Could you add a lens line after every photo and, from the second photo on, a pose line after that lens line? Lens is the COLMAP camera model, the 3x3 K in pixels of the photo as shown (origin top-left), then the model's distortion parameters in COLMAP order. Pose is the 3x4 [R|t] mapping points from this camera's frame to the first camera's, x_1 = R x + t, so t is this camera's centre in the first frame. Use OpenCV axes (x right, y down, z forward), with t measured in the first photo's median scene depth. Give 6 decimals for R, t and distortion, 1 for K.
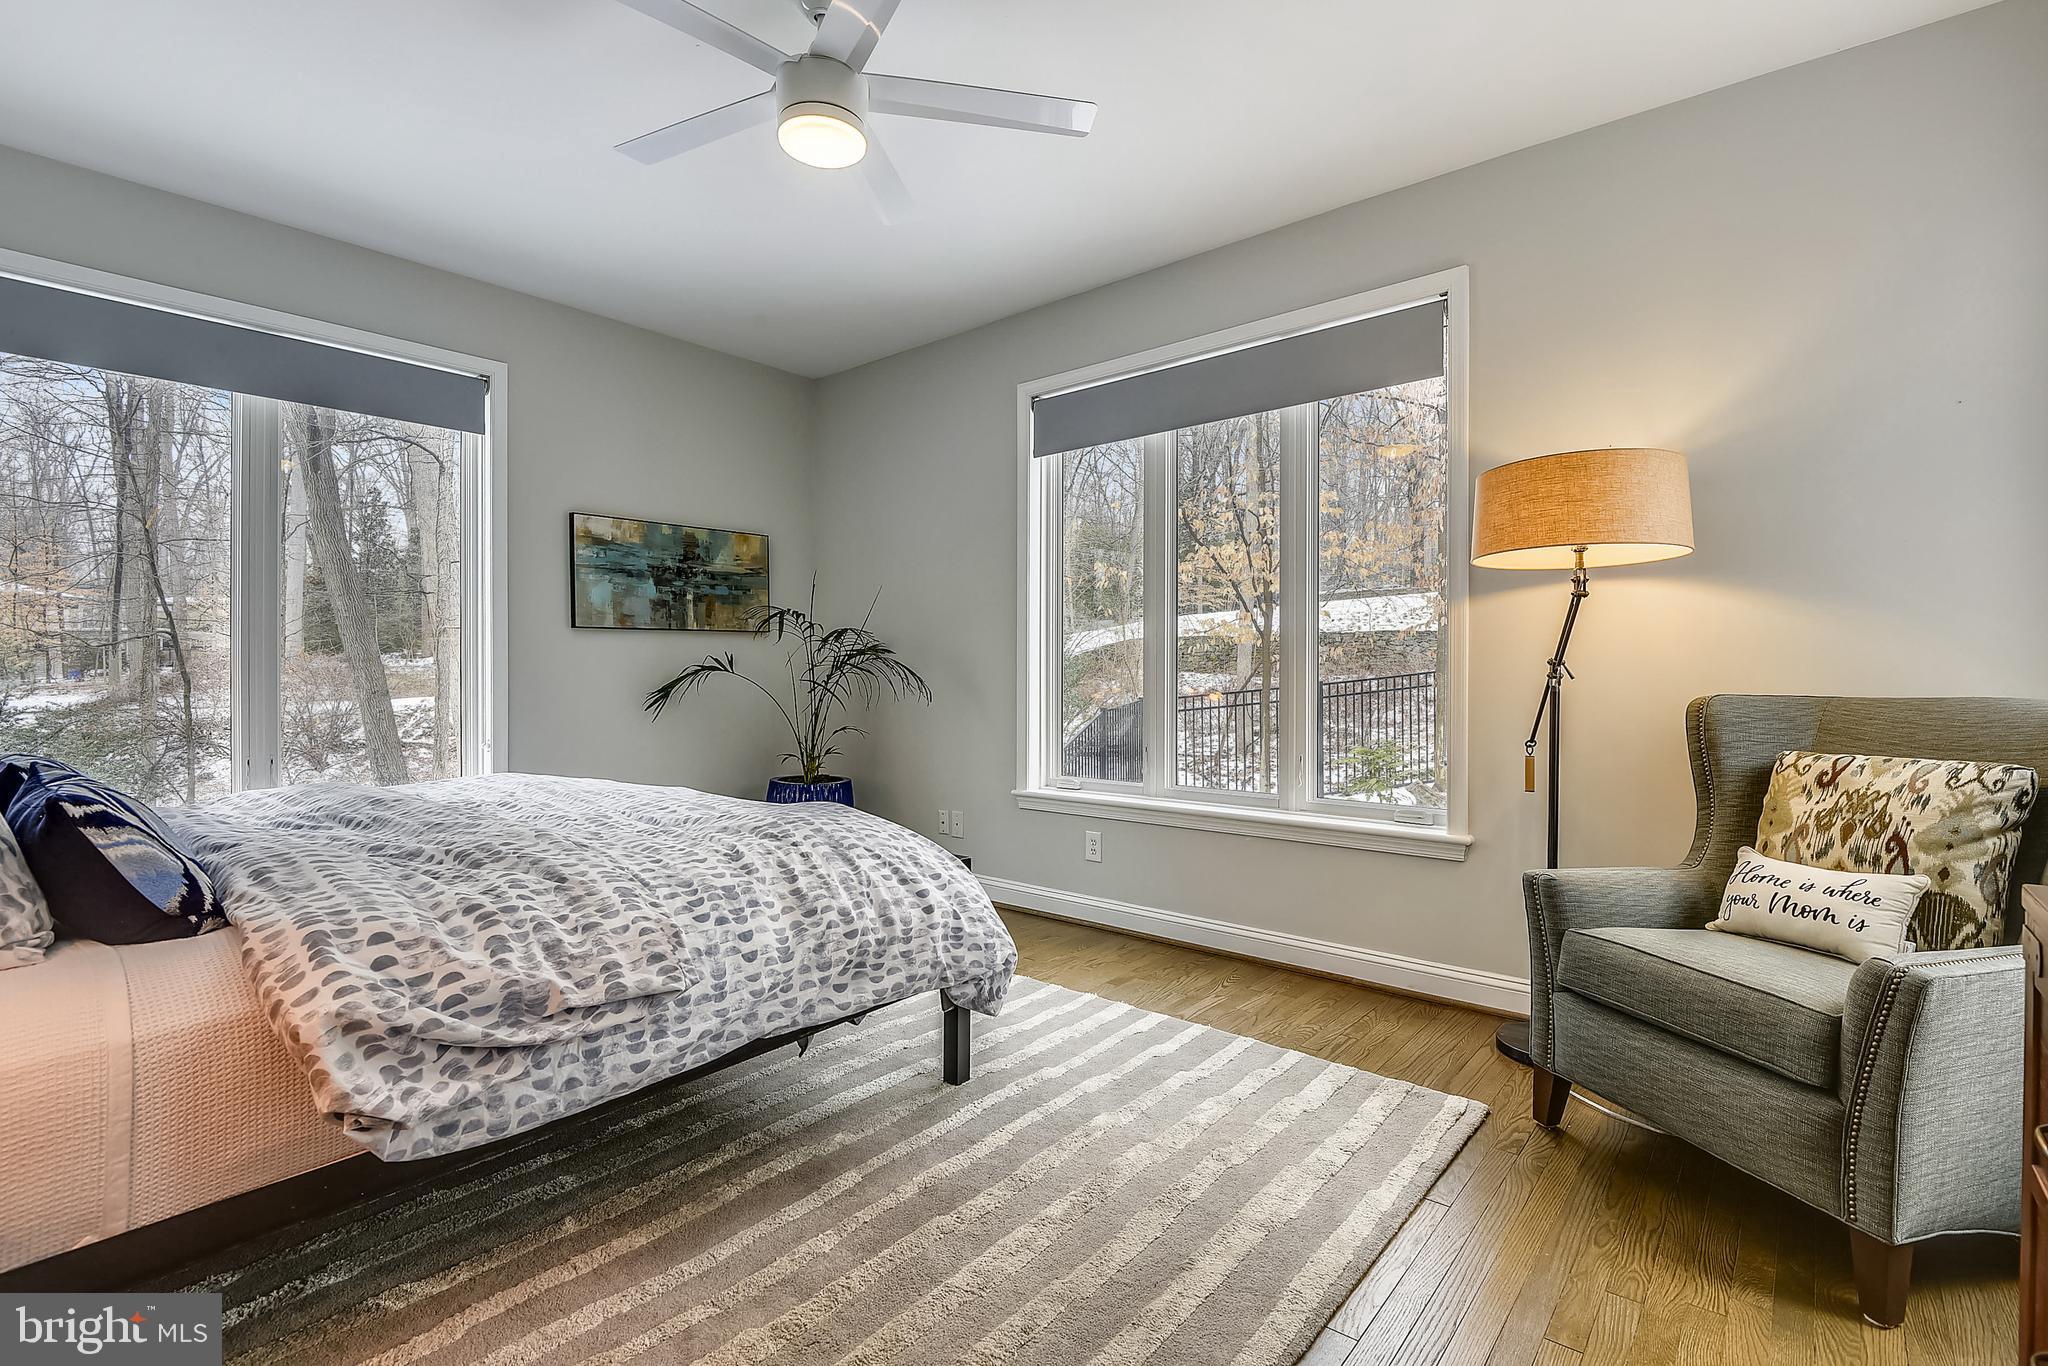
lens RADIAL K [[942.6, 0, 1028.6], [0, 942.6, 674.0], [0, 0, 1]] dist [0.003682, -0.004282]
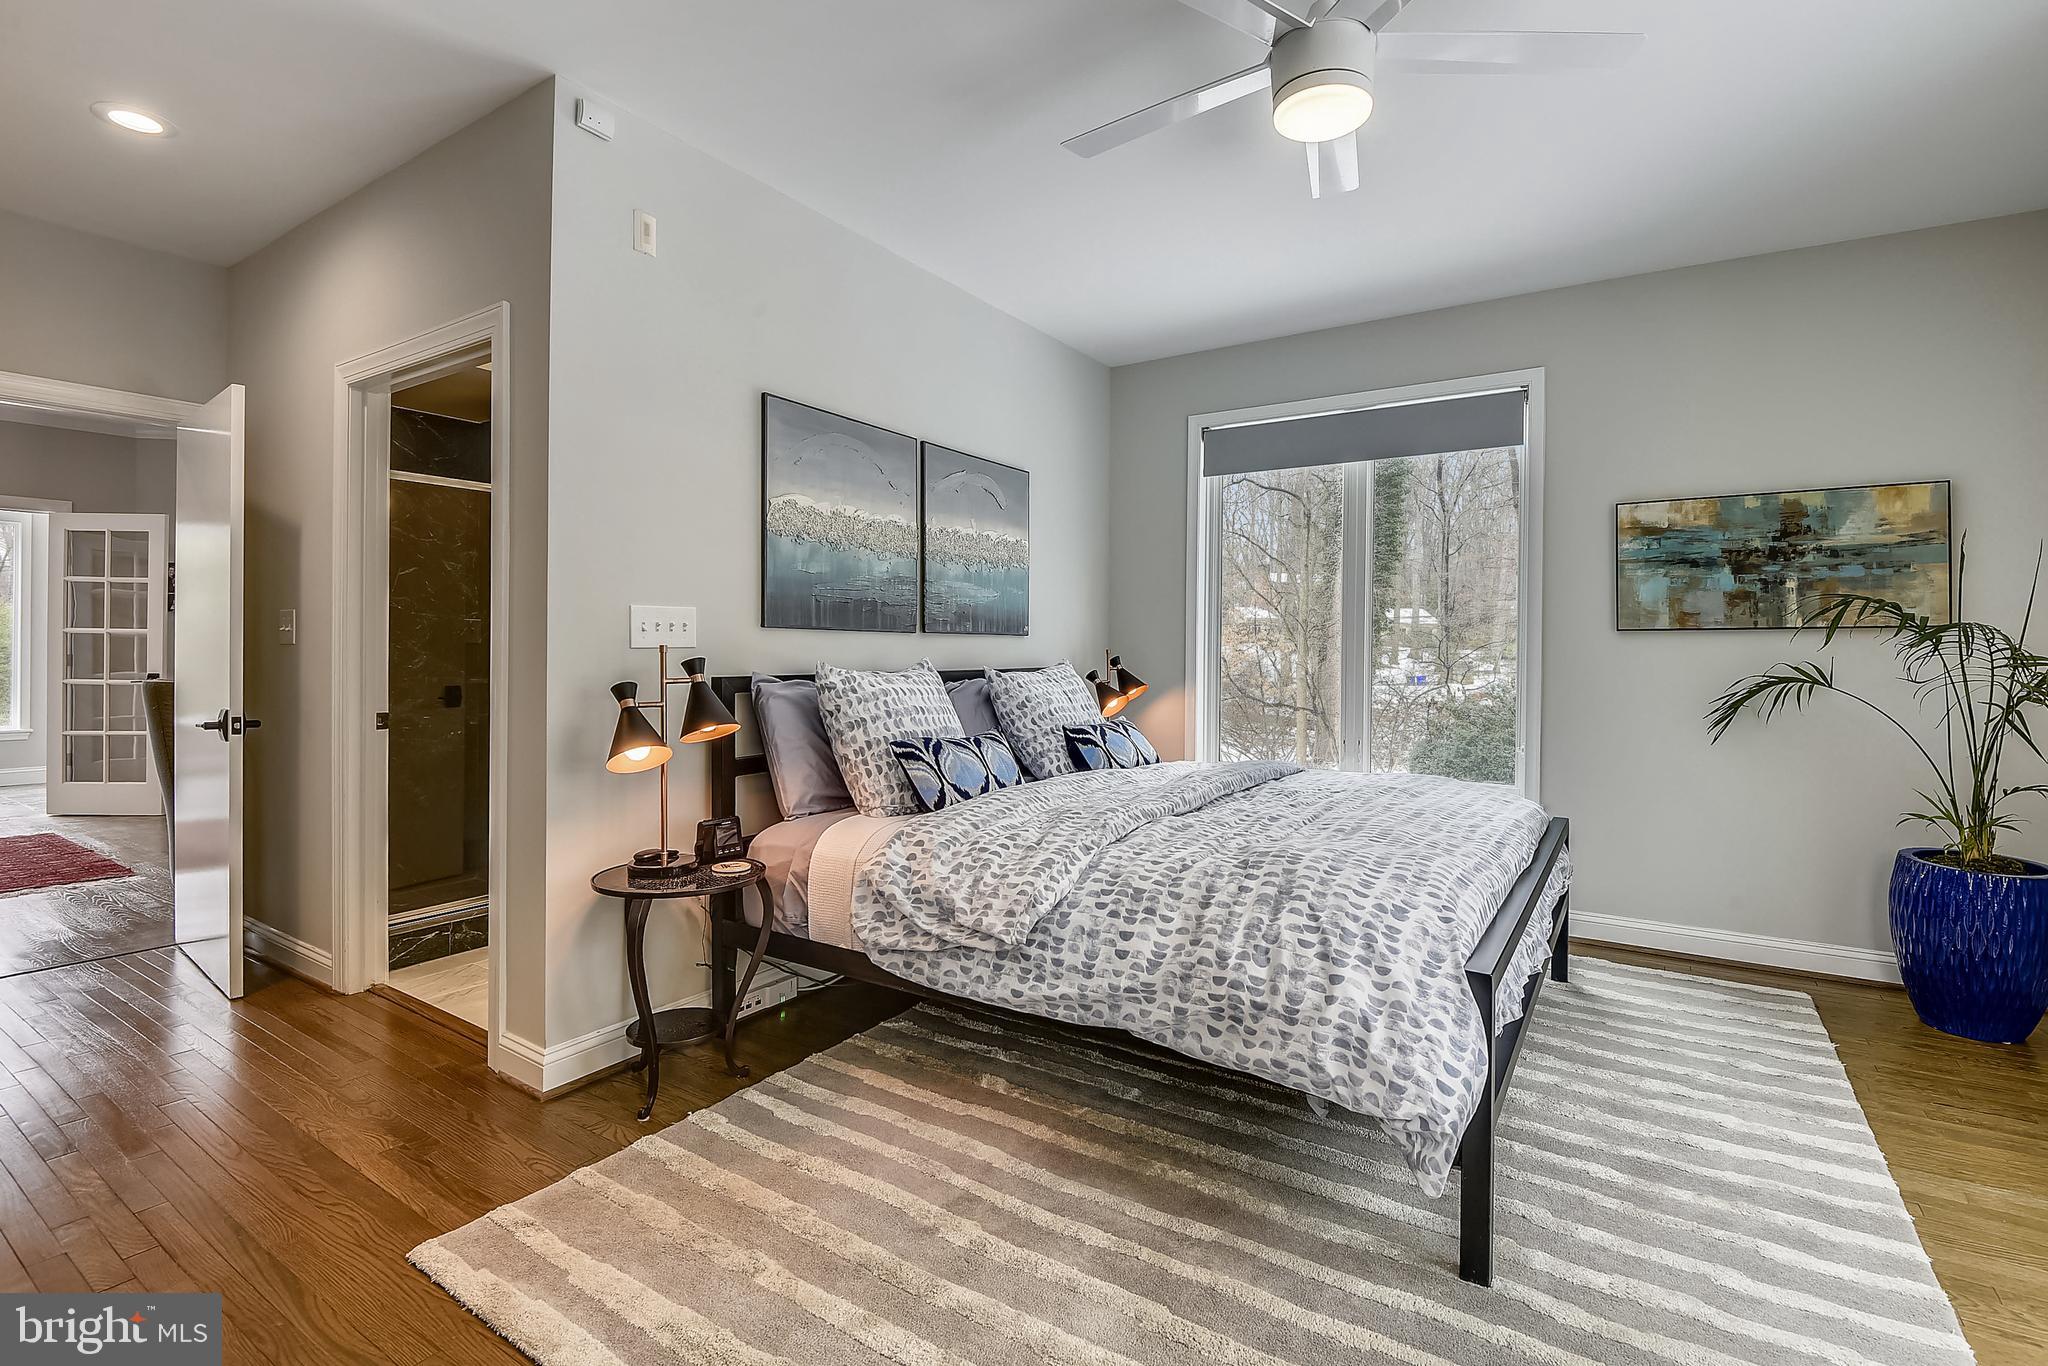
lens RADIAL K [[942.6, 0, 1038.6], [0, 942.6, 645.4], [0, 0, 1]] dist [0.003682, -0.004282]
pose [[0.113402, 0.000616, -0.993549, 0.715864], [-0.010587, 0.999944, -0.000589, -0.056896], [0.993493, 0.010585, 0.113402, 0.690468]]
